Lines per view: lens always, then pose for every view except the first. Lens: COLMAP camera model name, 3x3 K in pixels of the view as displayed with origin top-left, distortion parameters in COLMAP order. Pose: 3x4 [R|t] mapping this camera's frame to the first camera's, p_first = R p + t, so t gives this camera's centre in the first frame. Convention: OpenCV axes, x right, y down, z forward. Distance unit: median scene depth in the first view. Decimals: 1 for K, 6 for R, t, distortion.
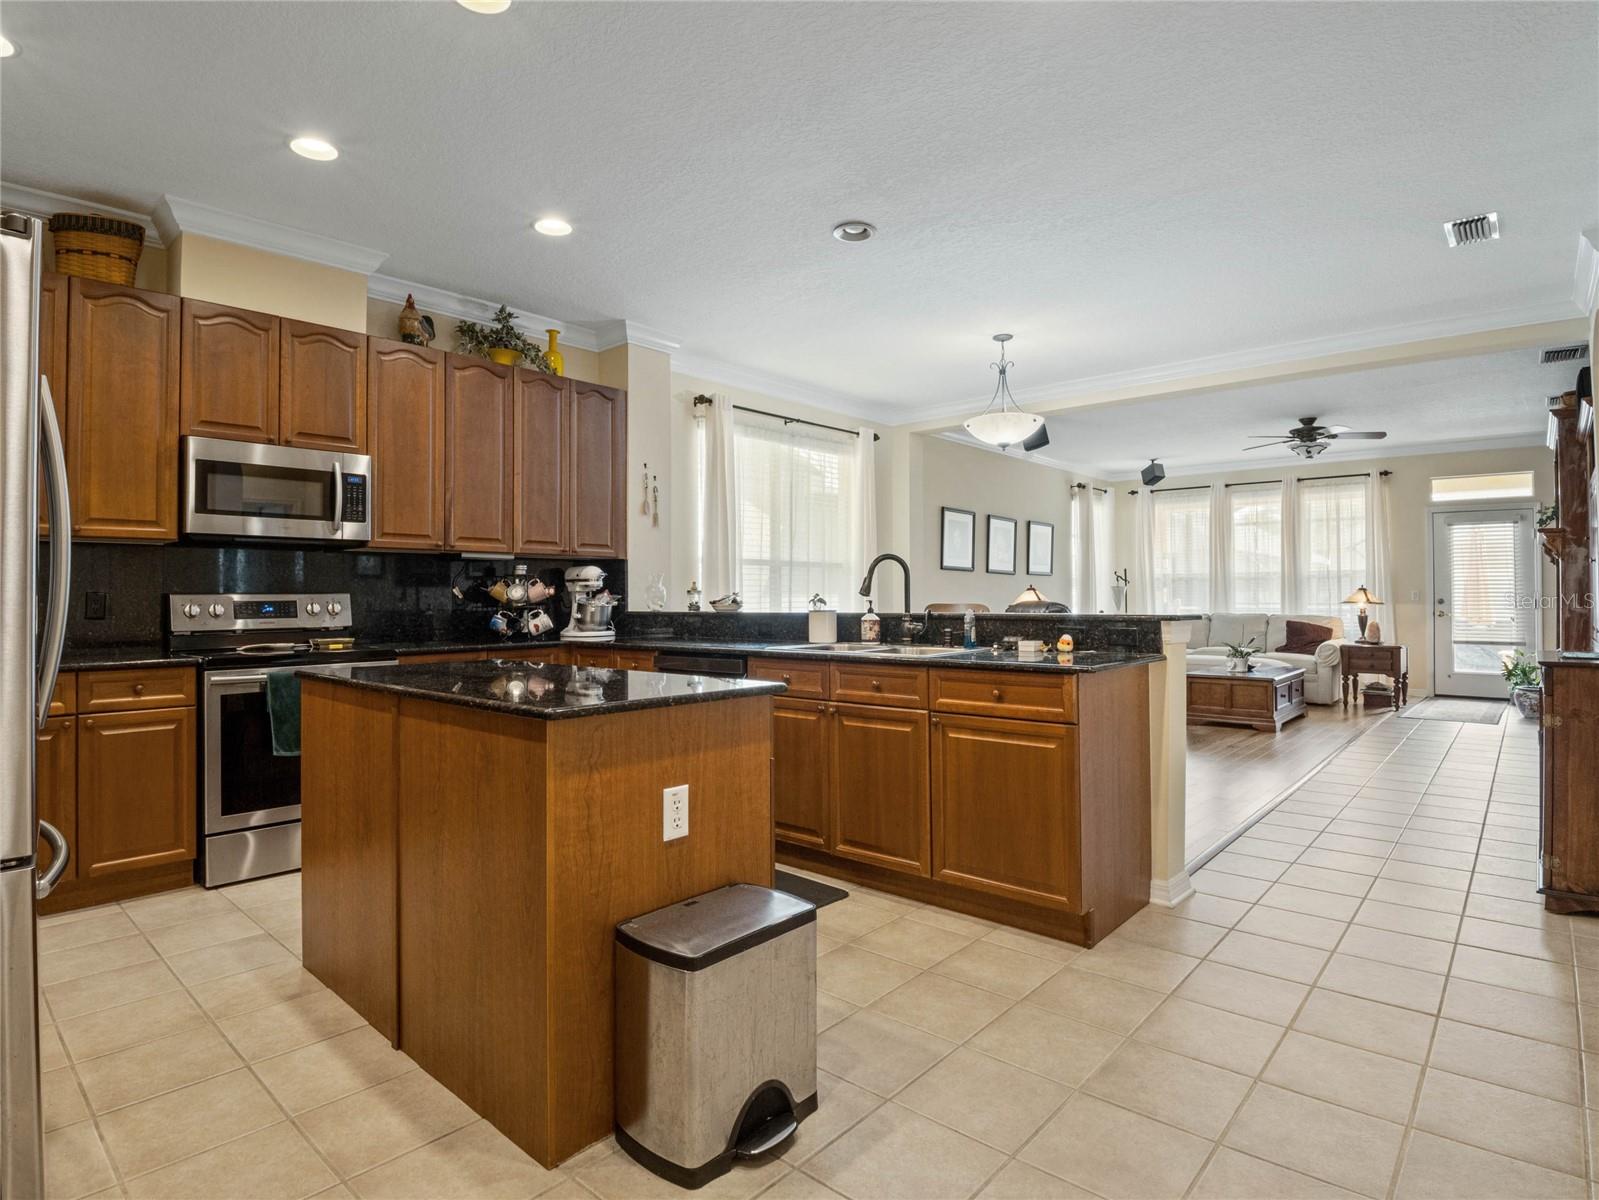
lens RADIAL K [[855.1, 0, 803.8], [0, 855.1, 588.0], [0, 0, 1]] dist [-0.034991, -0.009818]
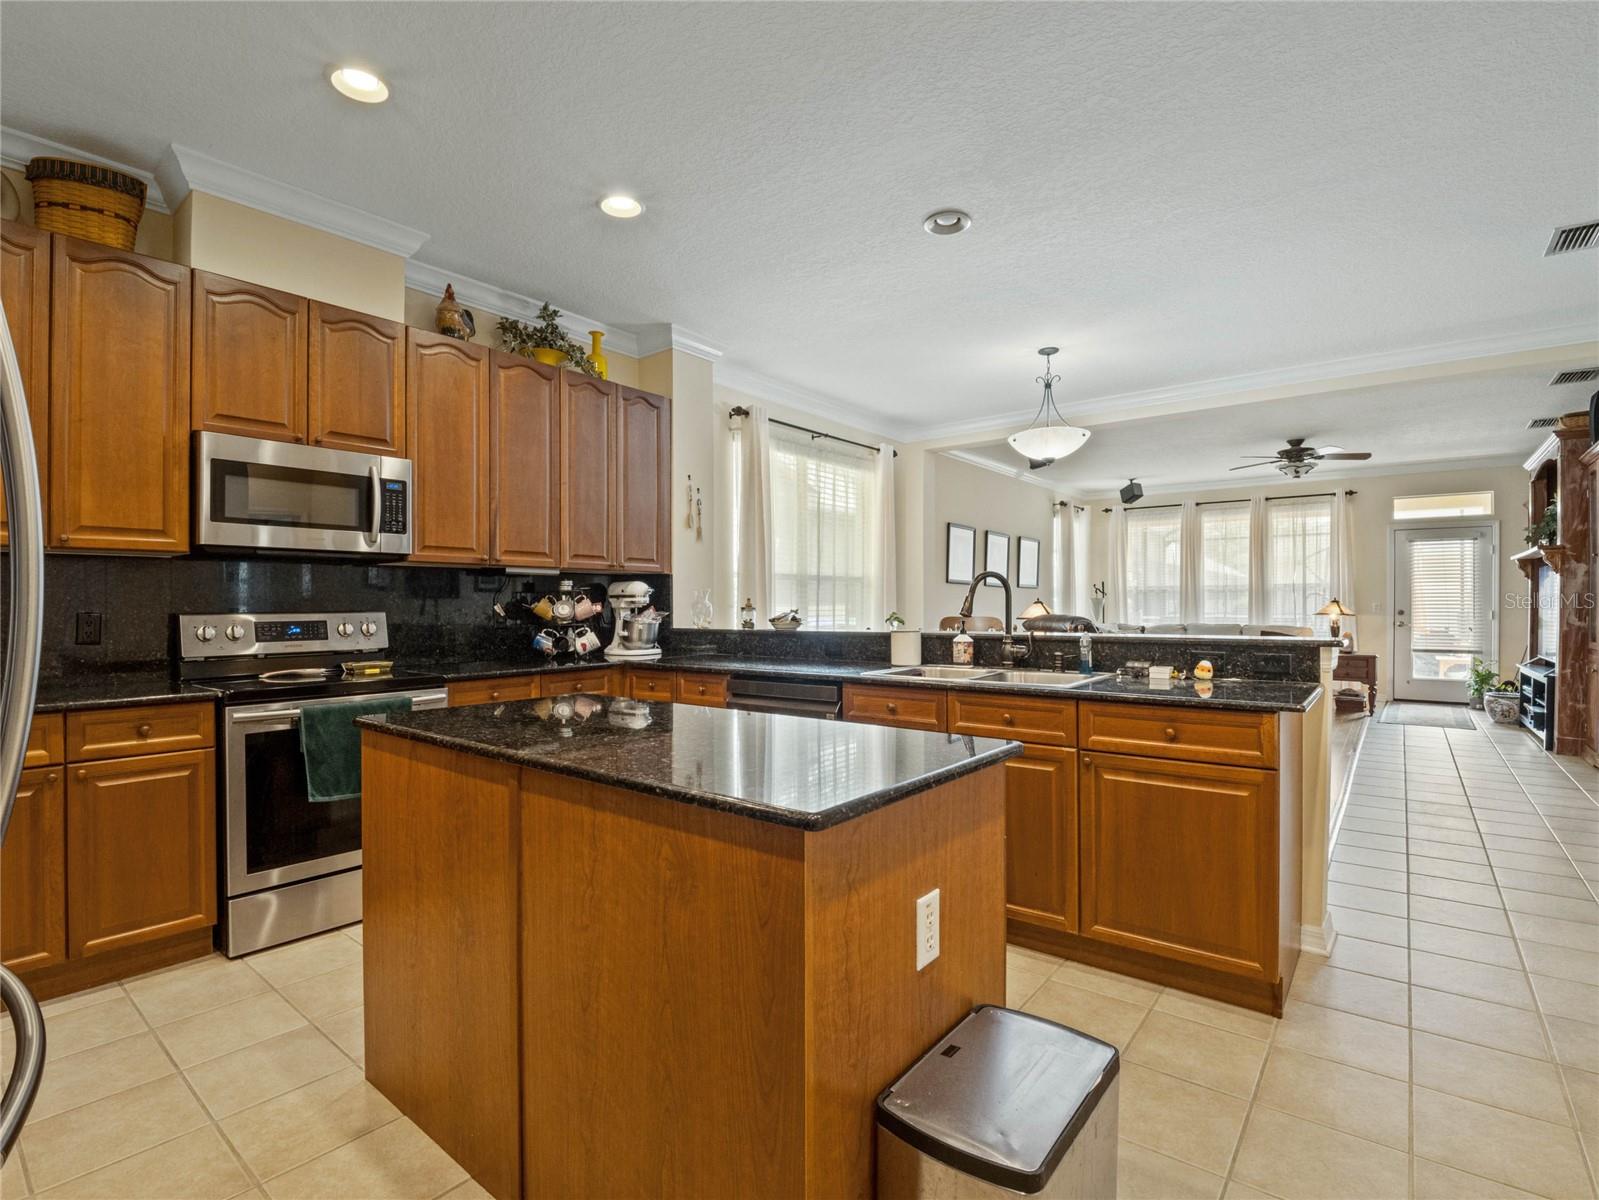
lens RADIAL K [[768.8, 0, 801.2], [0, 768.8, 606.2], [0, 0, 1]] dist [-0.024466, -0.003014]
pose [[0.998599, 0.000042, 0.052918, -0.104865], [-0.000764, 0.999907, 0.013616, -0.009037], [-0.052912, -0.013637, 0.998506, 0.122815]]
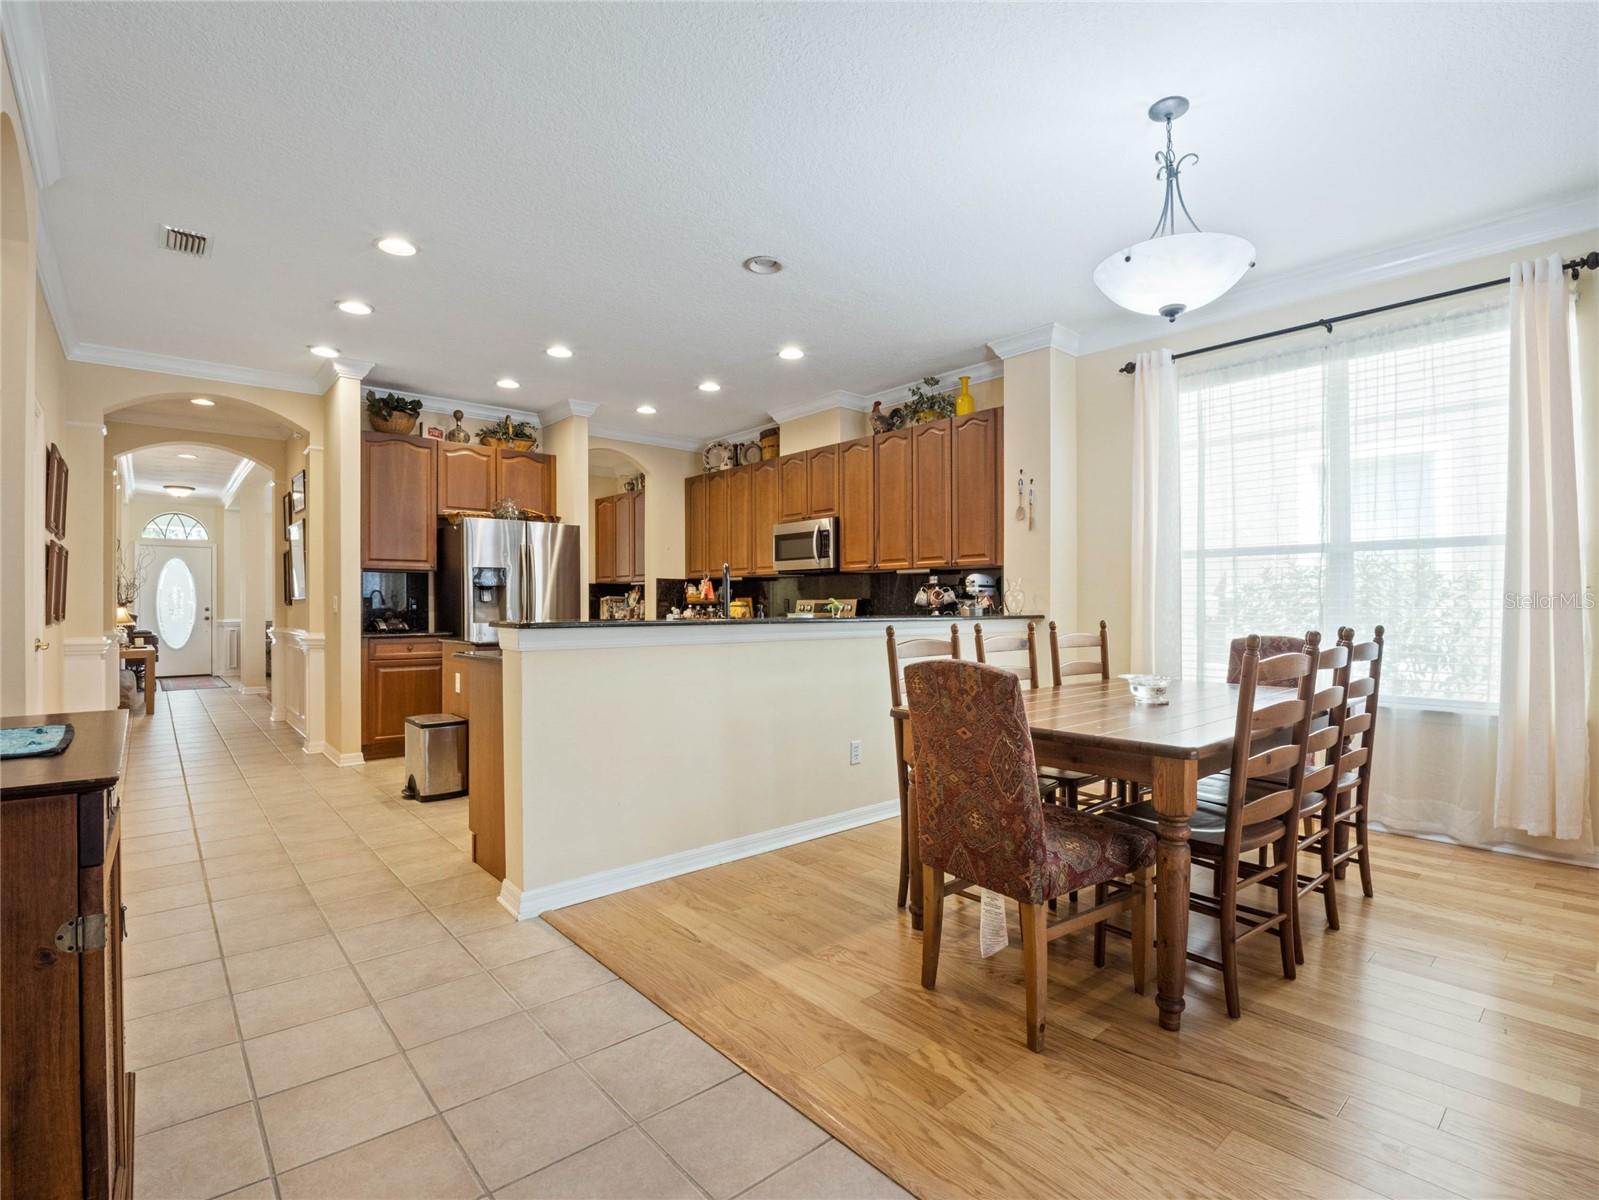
lens RADIAL K [[768.8, 0, 818.9], [0, 768.8, 605.9], [0, 0, 1]] dist [-0.024466, -0.003014]
pose [[-0.117753, 0.007170, -0.993017, 0.753299], [0.016419, 0.999851, 0.005272, 0.008807], [0.992907, -0.015684, -0.117853, 0.859781]]
